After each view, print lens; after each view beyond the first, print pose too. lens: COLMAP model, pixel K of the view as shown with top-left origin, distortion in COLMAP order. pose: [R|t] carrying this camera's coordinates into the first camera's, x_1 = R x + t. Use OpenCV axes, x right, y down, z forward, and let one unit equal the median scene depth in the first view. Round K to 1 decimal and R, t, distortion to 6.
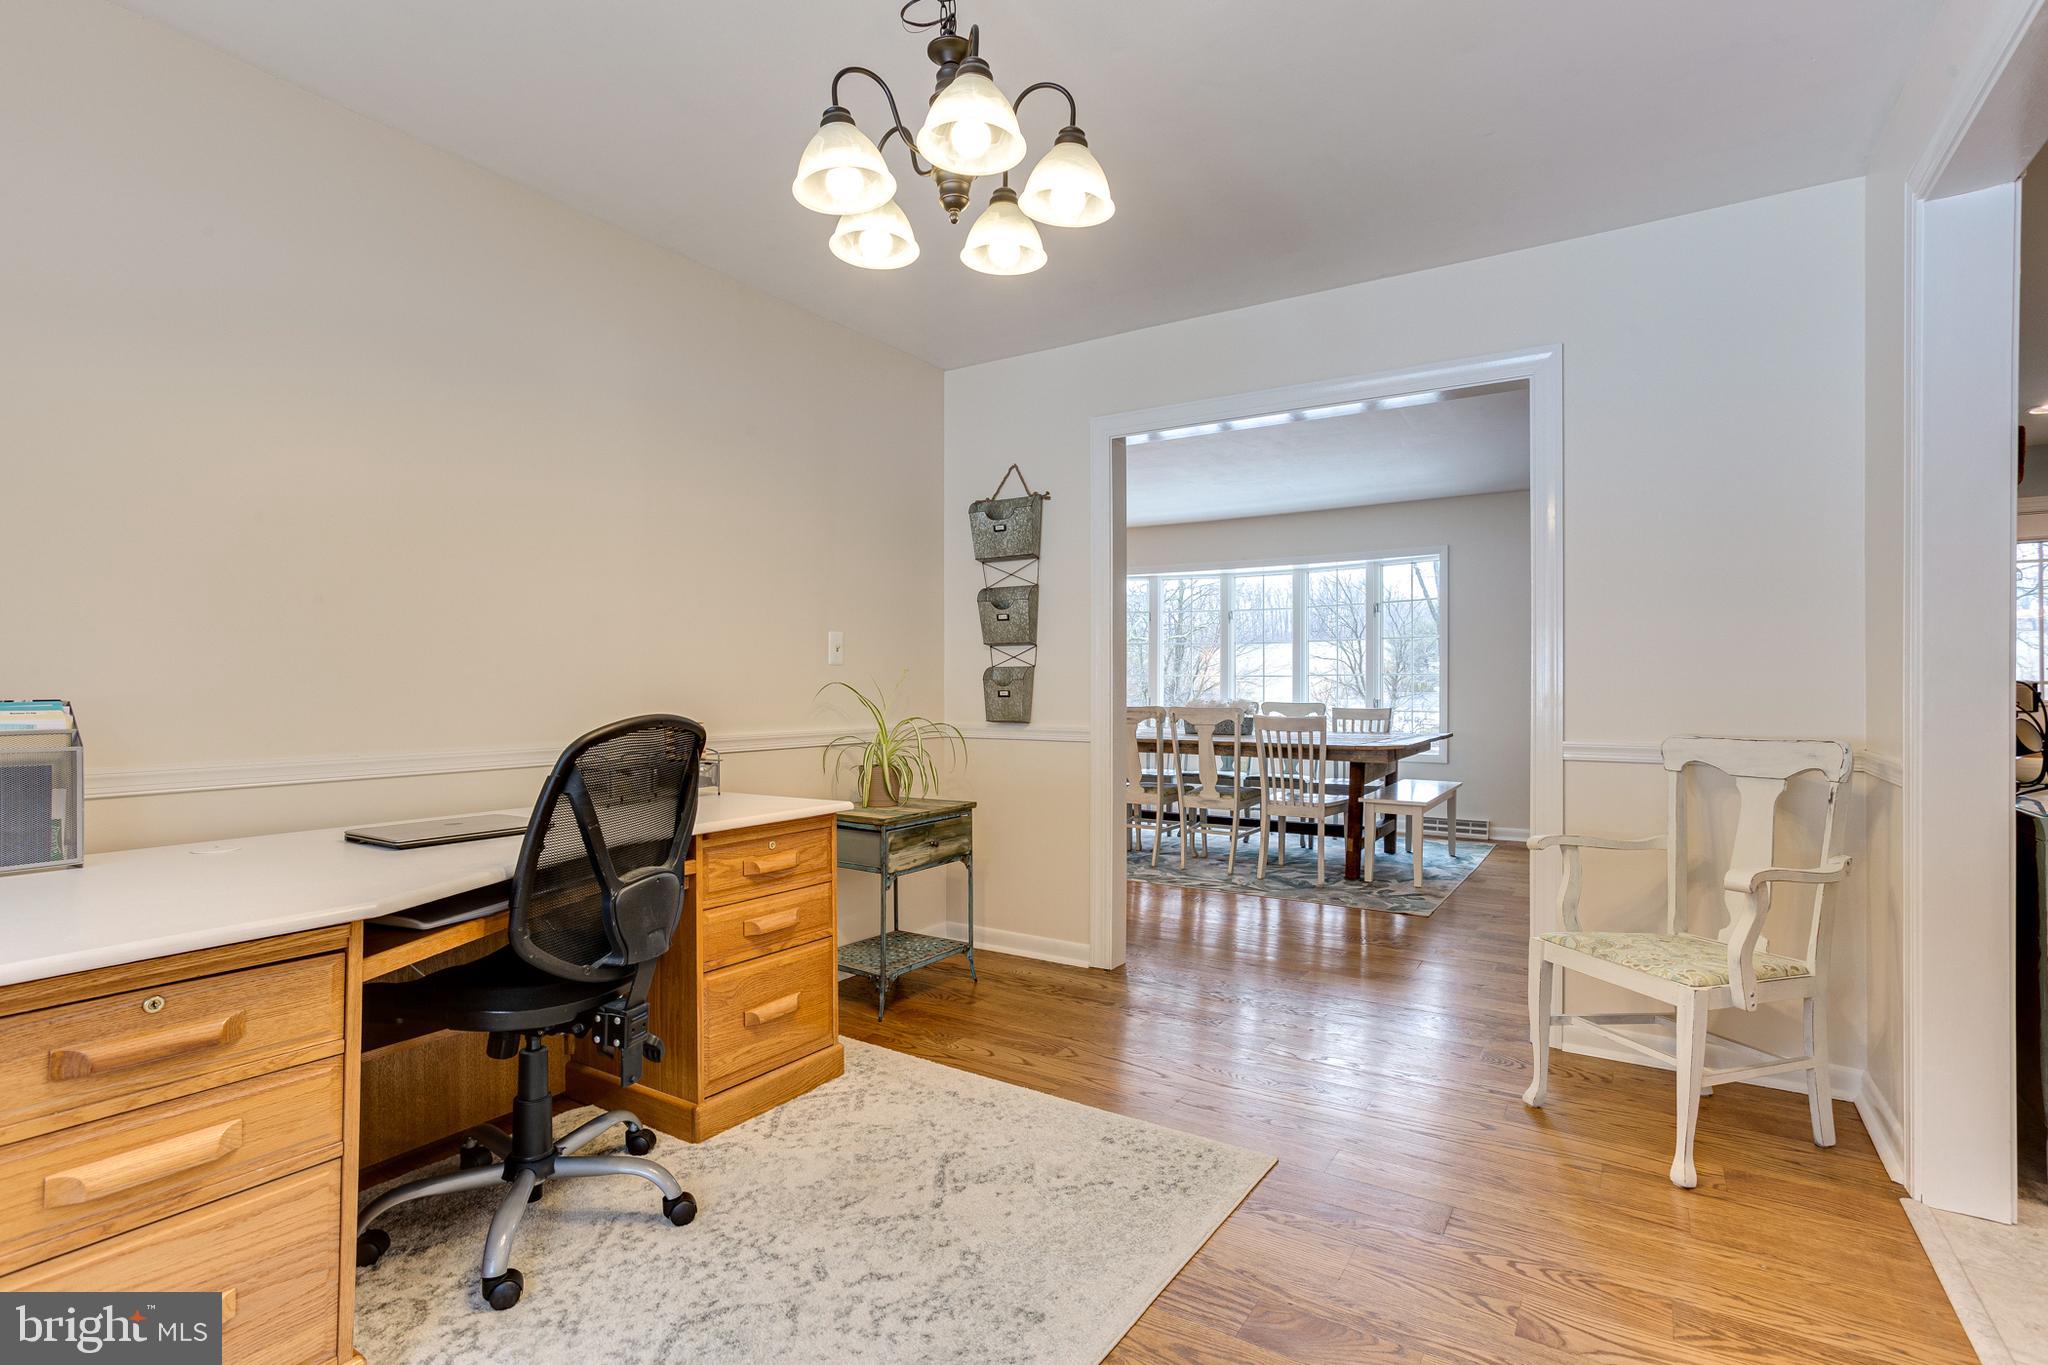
lens RADIAL K [[984.7, 0, 1016.5], [0, 984.7, 680.2], [0, 0, 1]] dist [-0.044876, 0.034837]
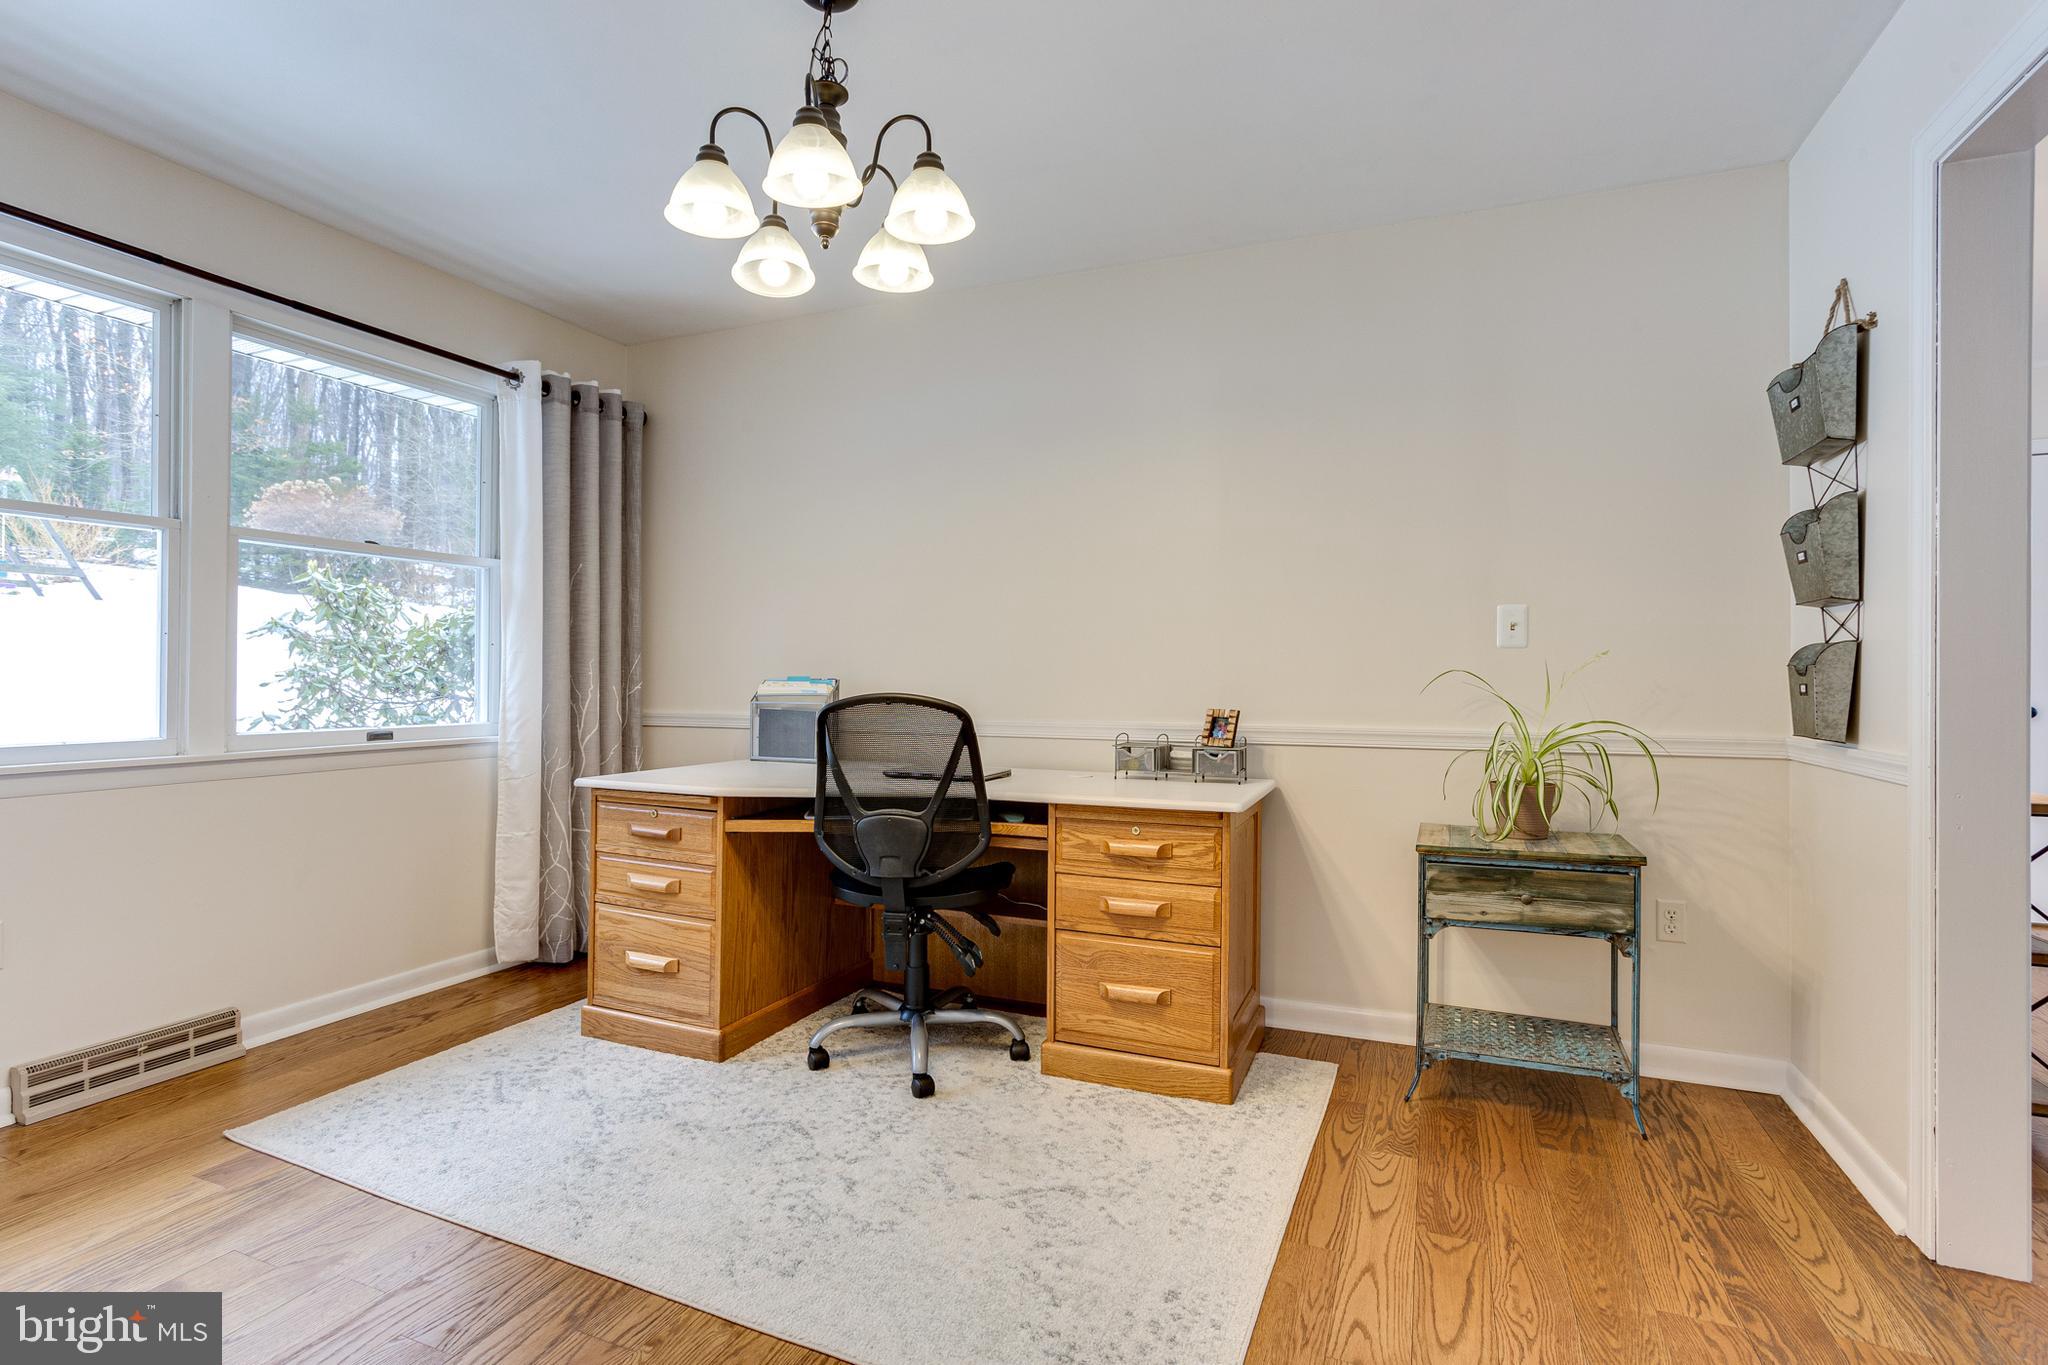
lens RADIAL K [[984.7, 0, 1016.5], [0, 984.7, 680.2], [0, 0, 1]] dist [-0.044876, 0.034837]
pose [[0.175971, 0.001213, -0.984395, 0.721986], [0.001229, 0.999998, 0.001452, 0.012096], [0.984395, -0.001465, 0.175969, 0.701138]]
